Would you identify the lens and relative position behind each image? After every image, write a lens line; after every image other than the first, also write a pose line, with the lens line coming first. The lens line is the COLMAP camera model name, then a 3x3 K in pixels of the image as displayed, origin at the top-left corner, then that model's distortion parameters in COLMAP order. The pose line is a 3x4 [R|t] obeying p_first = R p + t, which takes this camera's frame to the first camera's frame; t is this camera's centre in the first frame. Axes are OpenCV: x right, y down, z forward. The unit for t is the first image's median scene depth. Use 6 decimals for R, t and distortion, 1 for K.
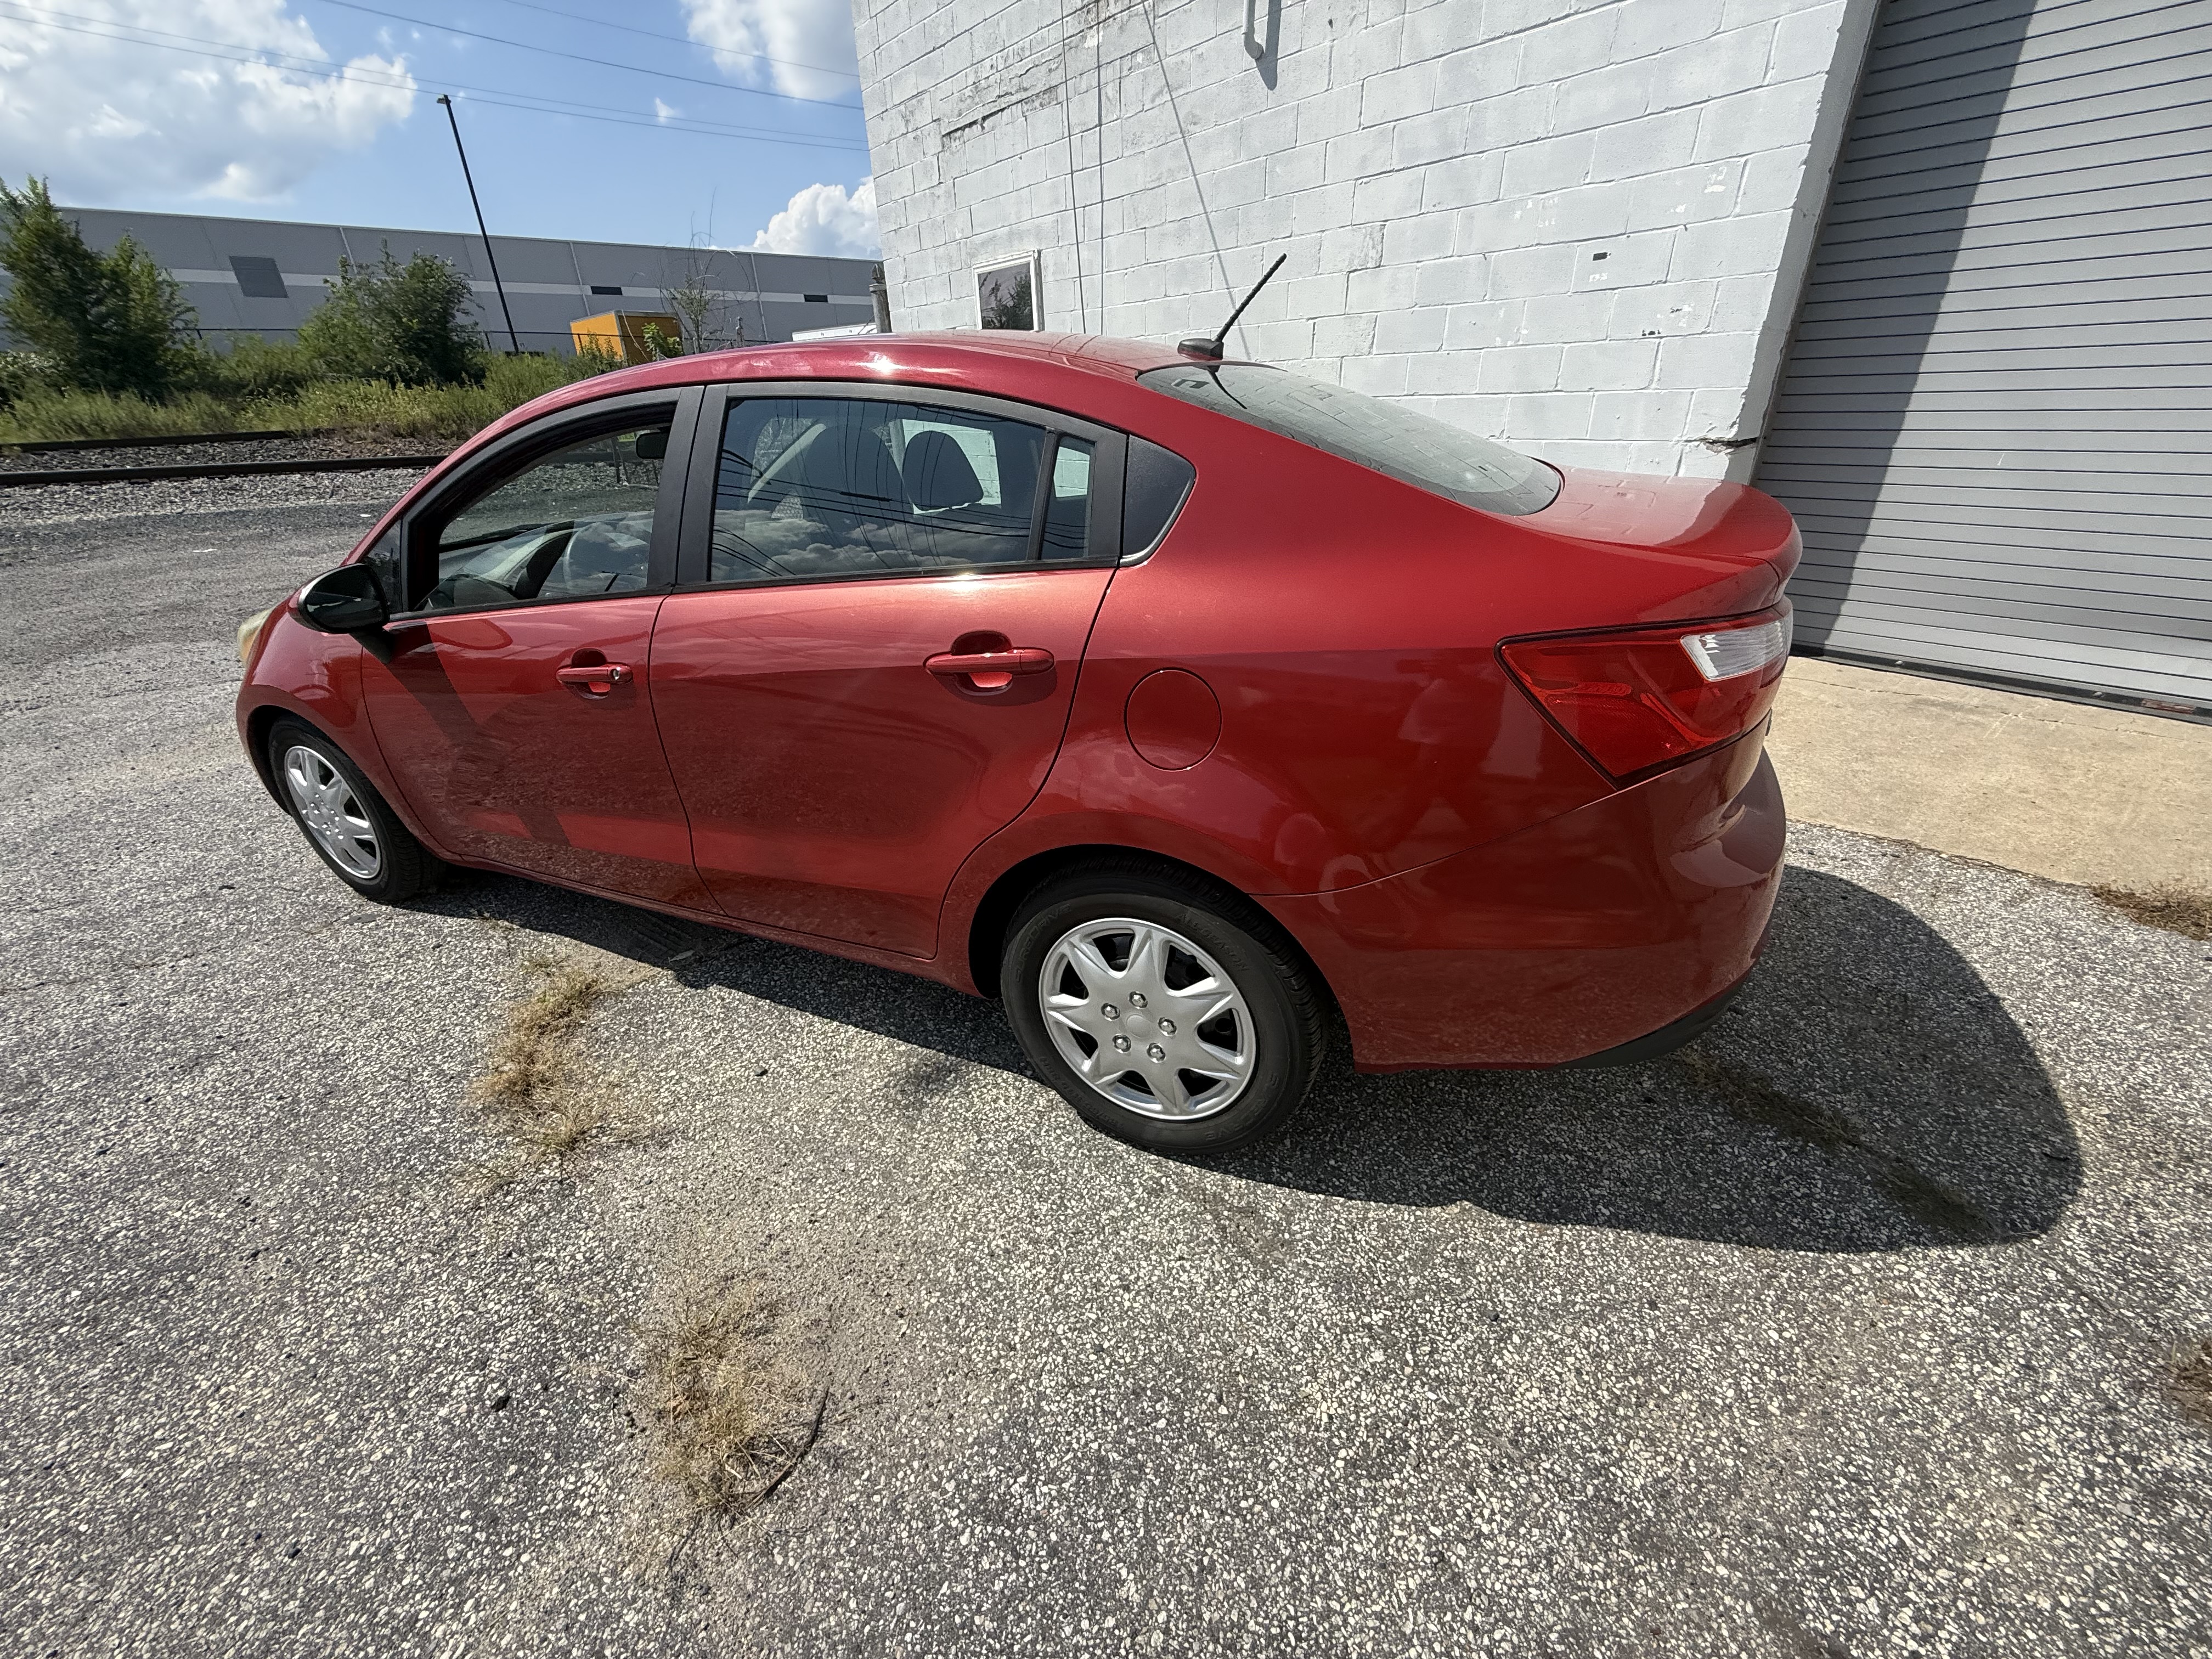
lens RADIAL K [[890.4, 0, 1106.0], [0, 890.4, 829.5], [0, 0, 1]] dist [0.000106, -0.001049]
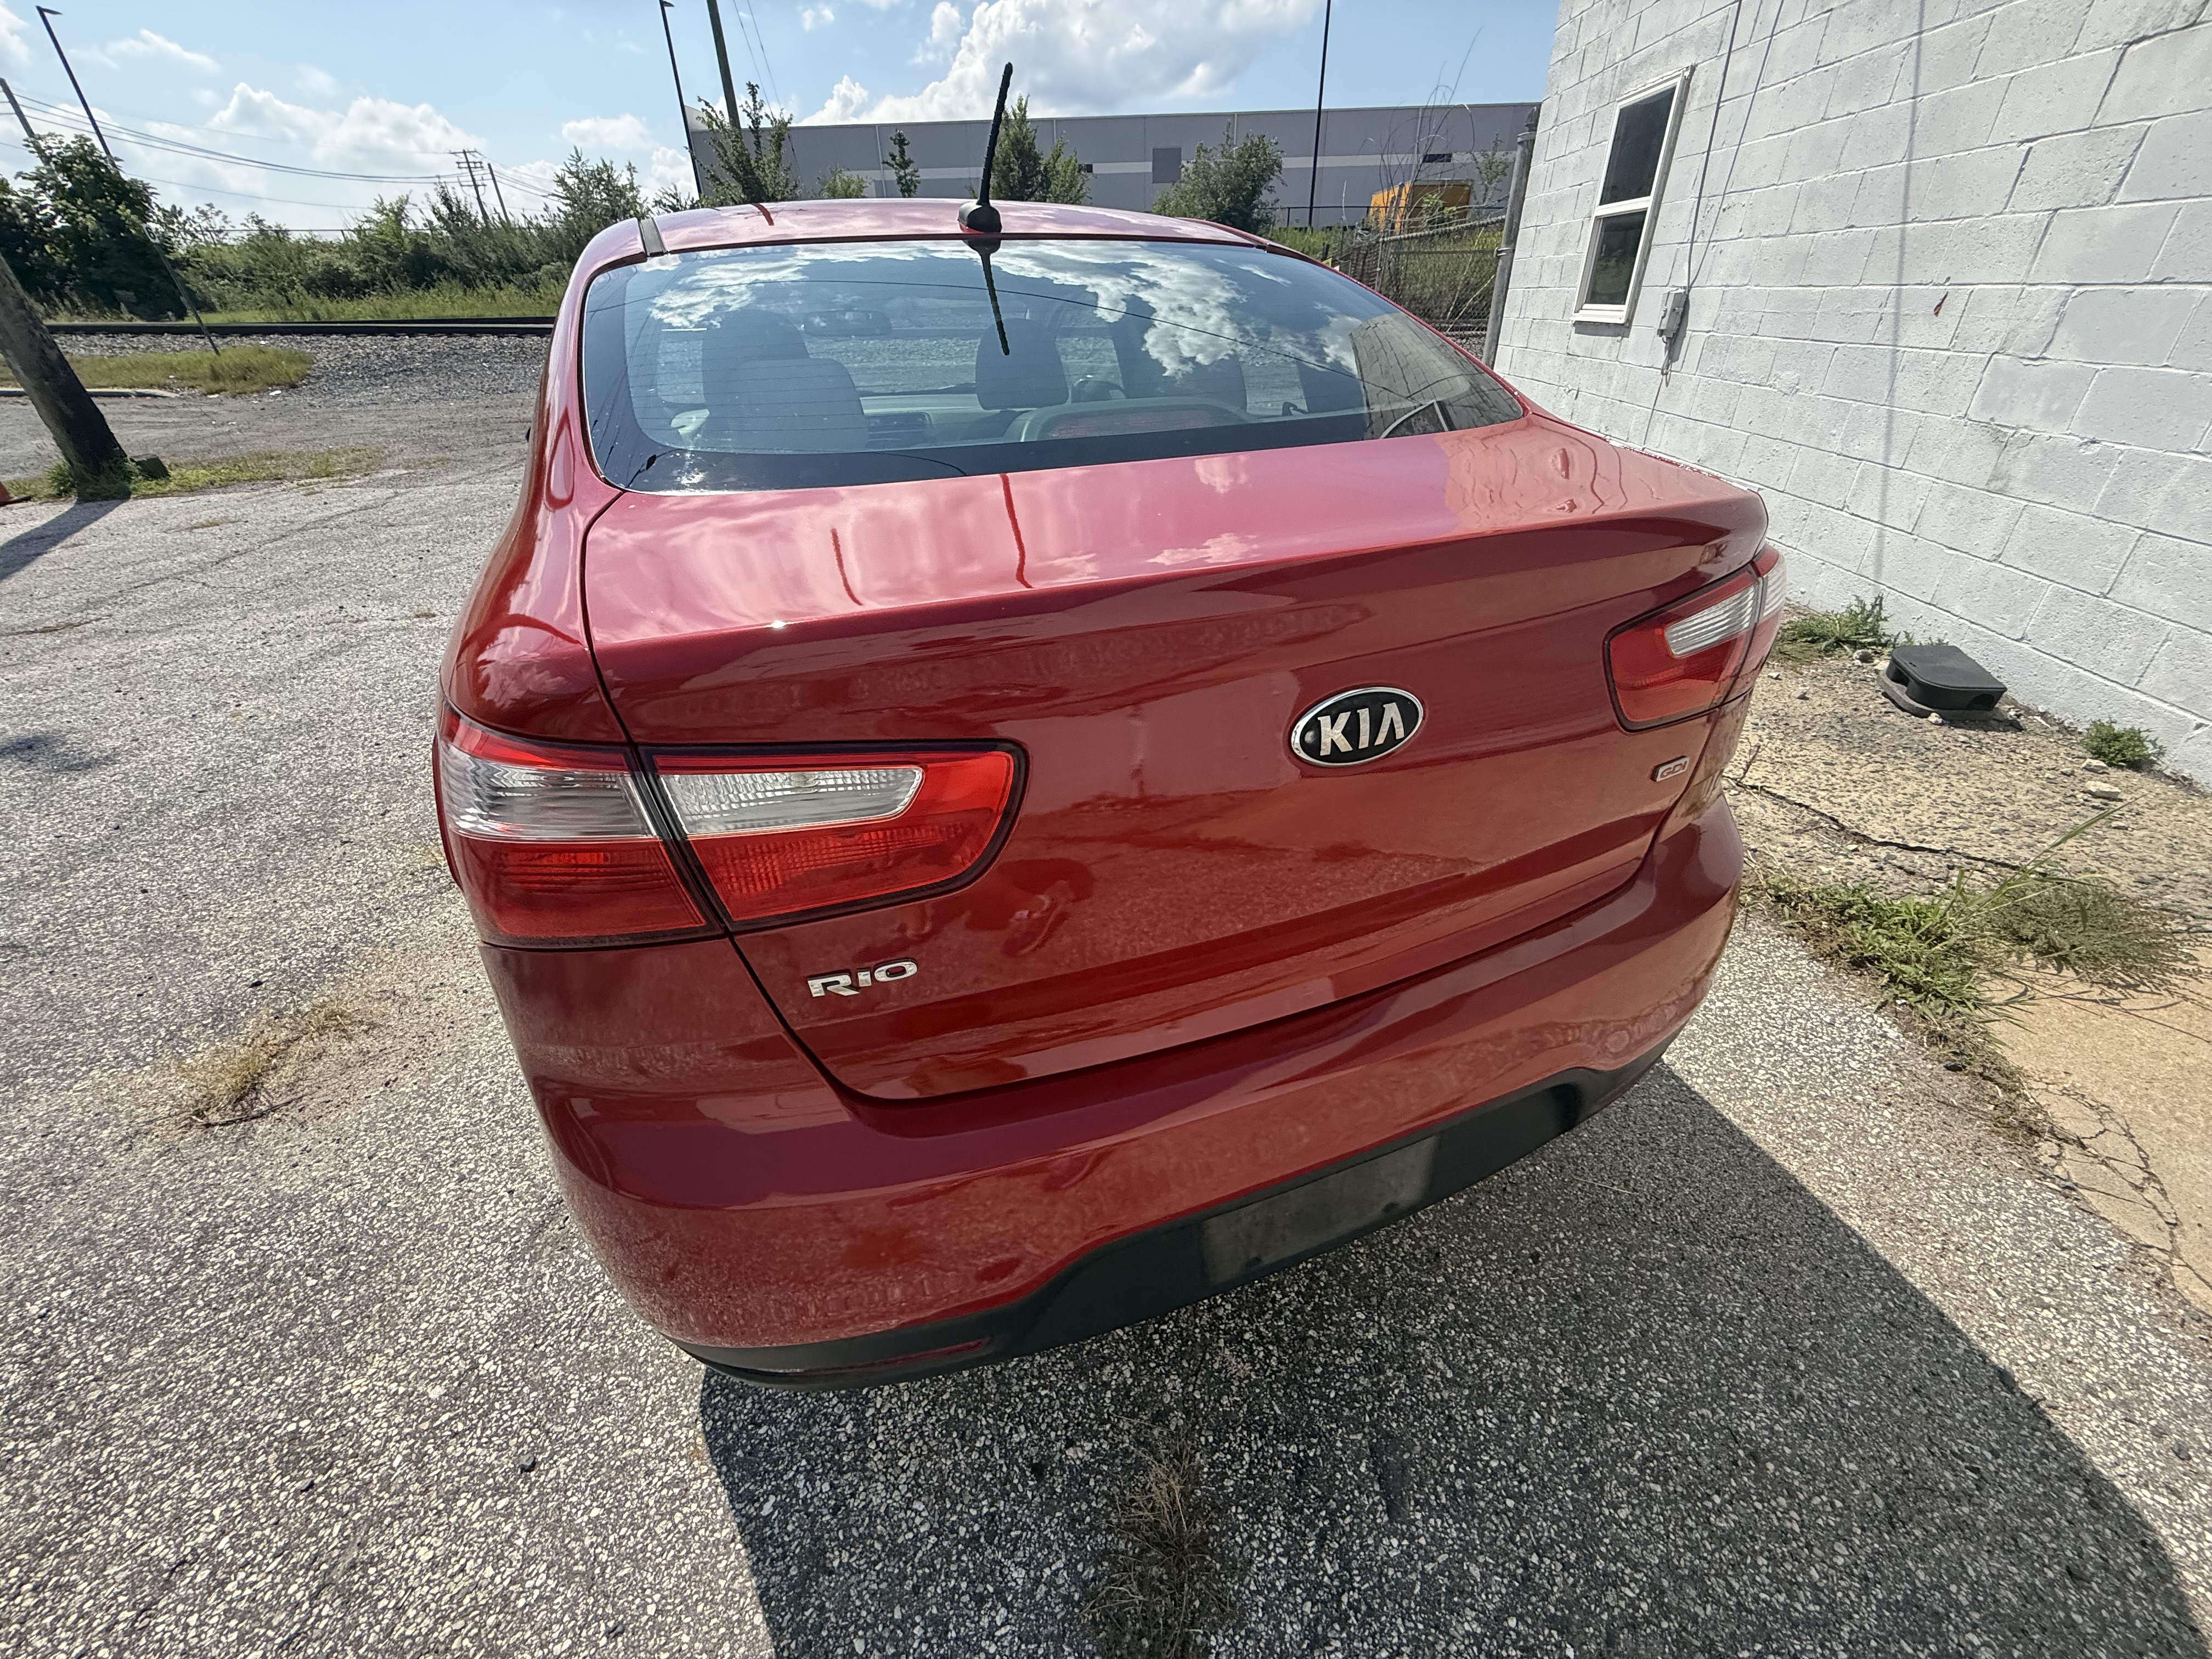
lens RADIAL K [[887.2, 0, 1097.1], [0, 887.2, 826.3], [0, 0, 1]] dist [-0.001001, 0.000509]
pose [[0.720239, 0.371207, -0.586055, 0.565657], [-0.306535, 0.928141, 0.211165, -0.181065], [0.622328, 0.027557, 0.782272, 0.348039]]
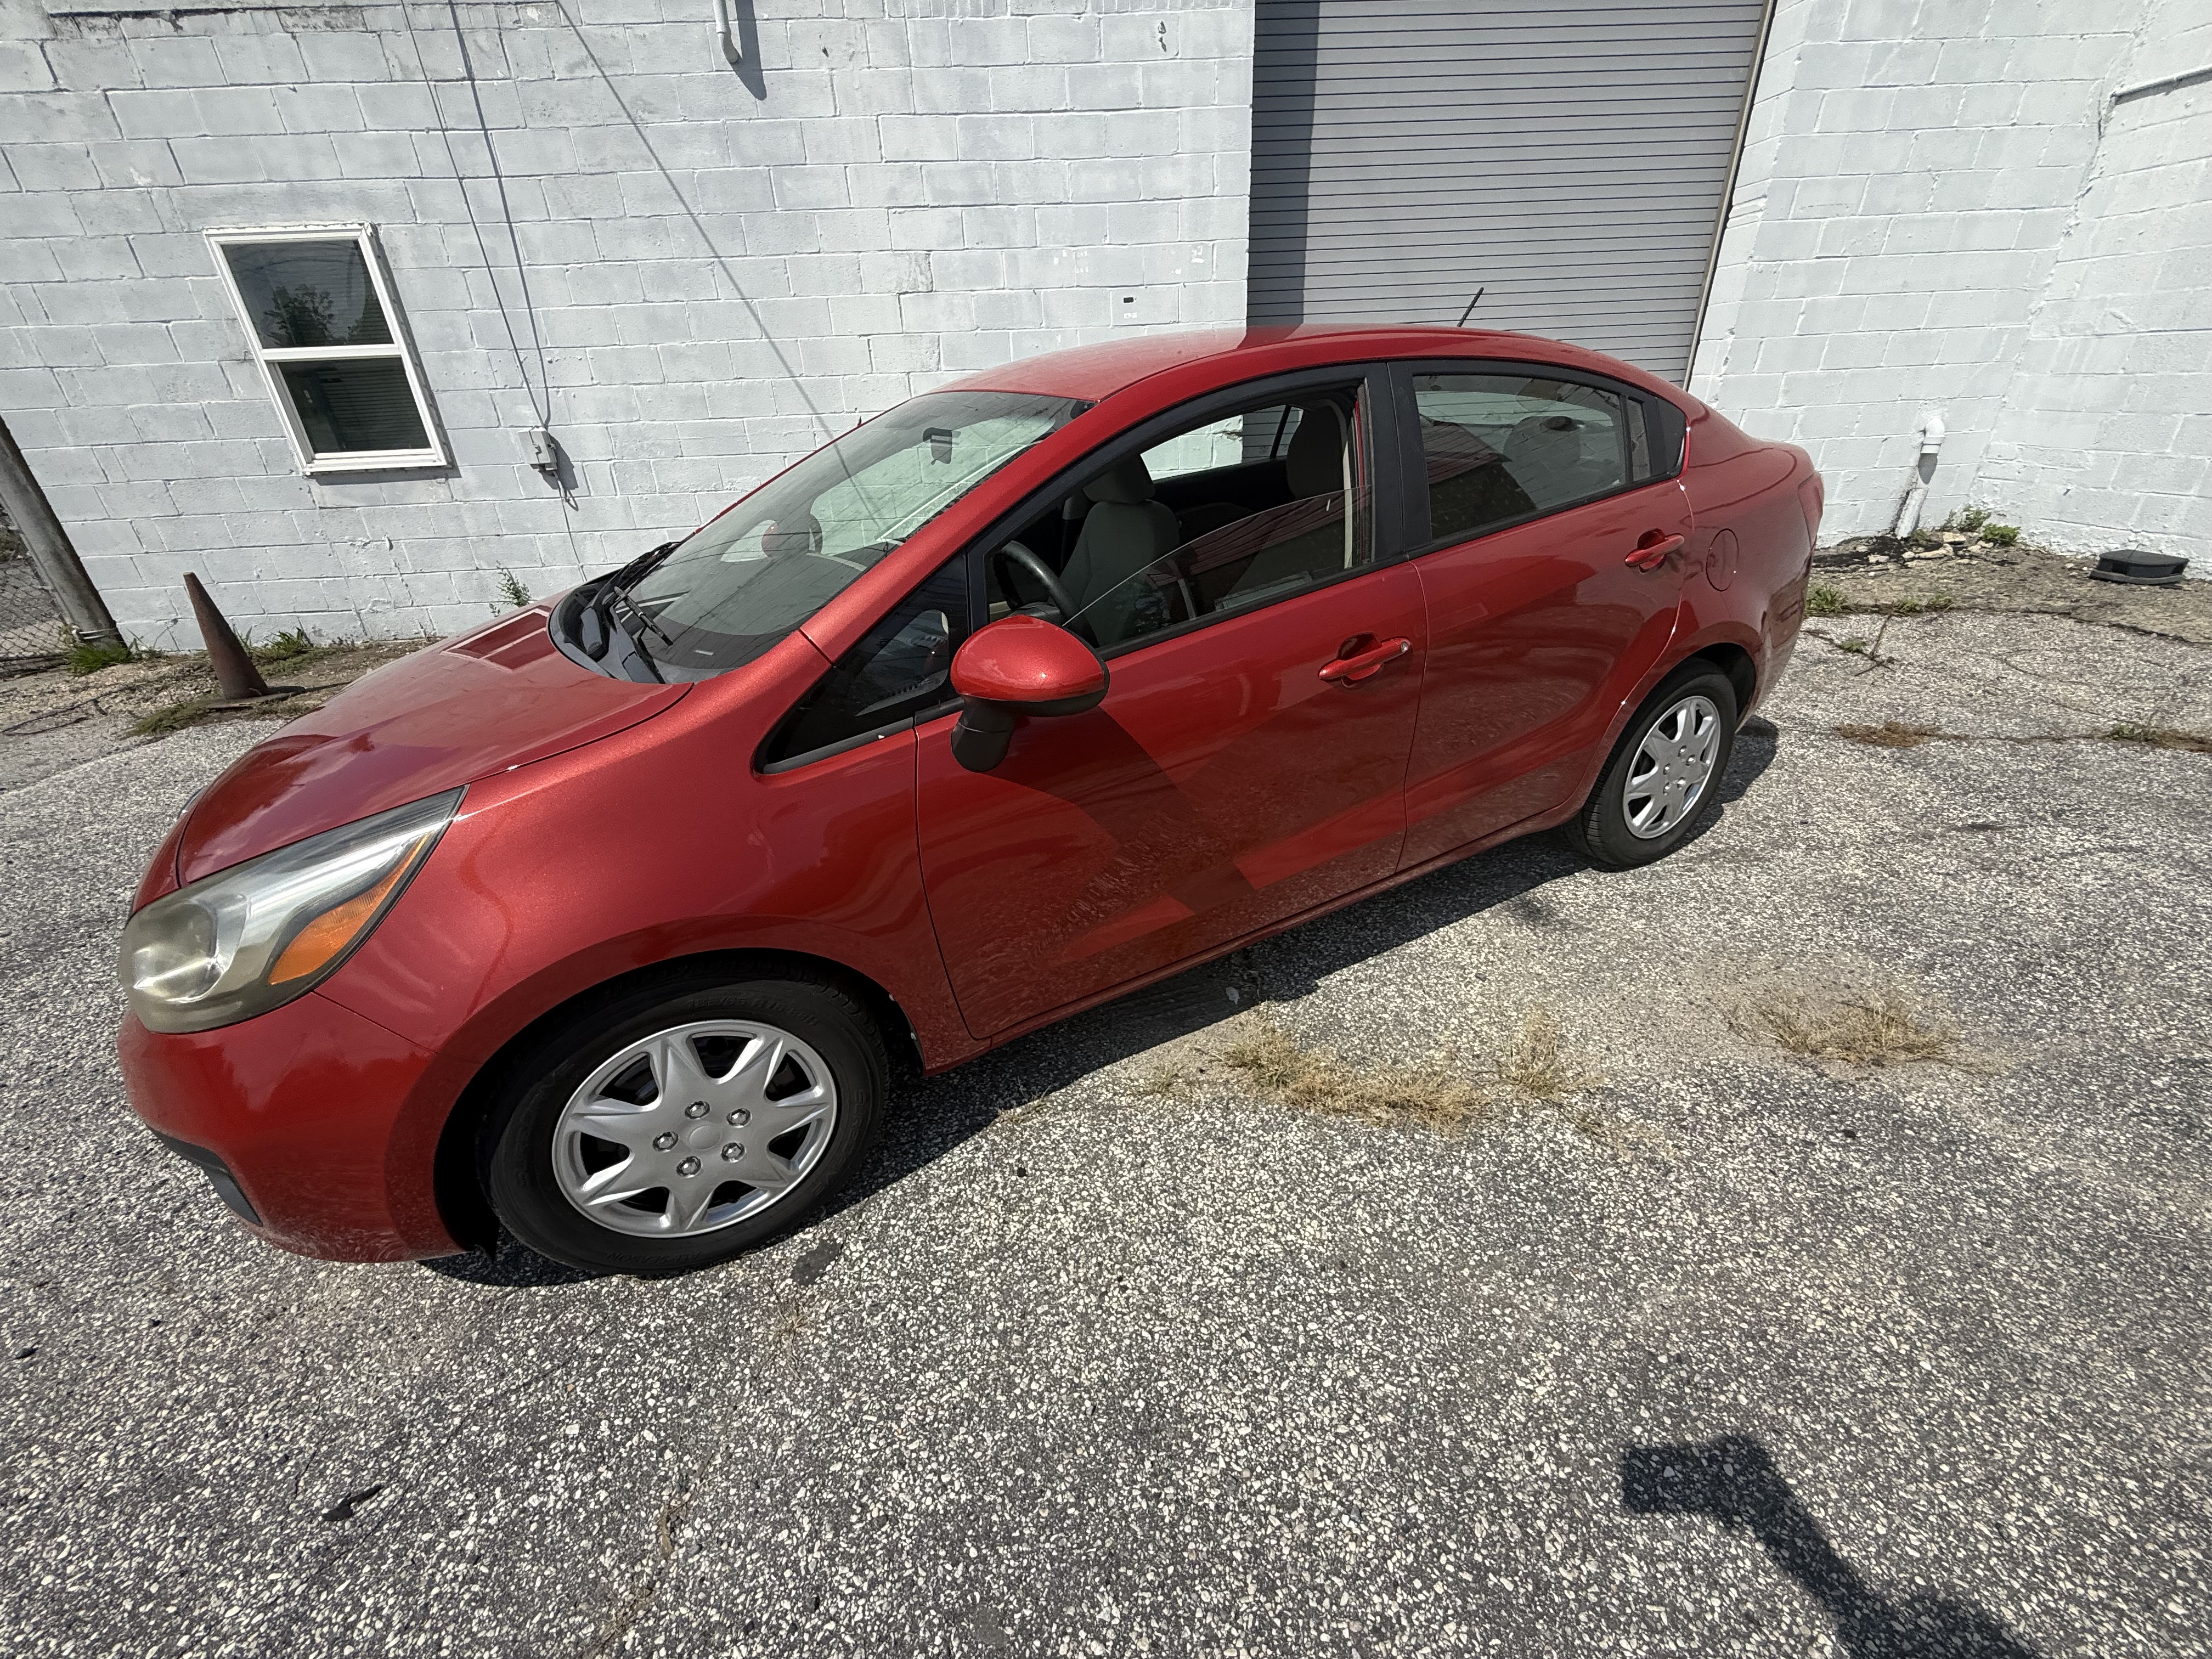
lens RADIAL K [[885.5, 0, 1100.2], [0, 885.5, 825.7], [0, 0, 1]] dist [0.000044, -0.000031]
pose [[0.590586, -0.352319, 0.726002, -1.048487], [0.372977, 0.916974, 0.141587, -0.178771], [-0.715609, 0.187163, 0.672959, 0.412330]]
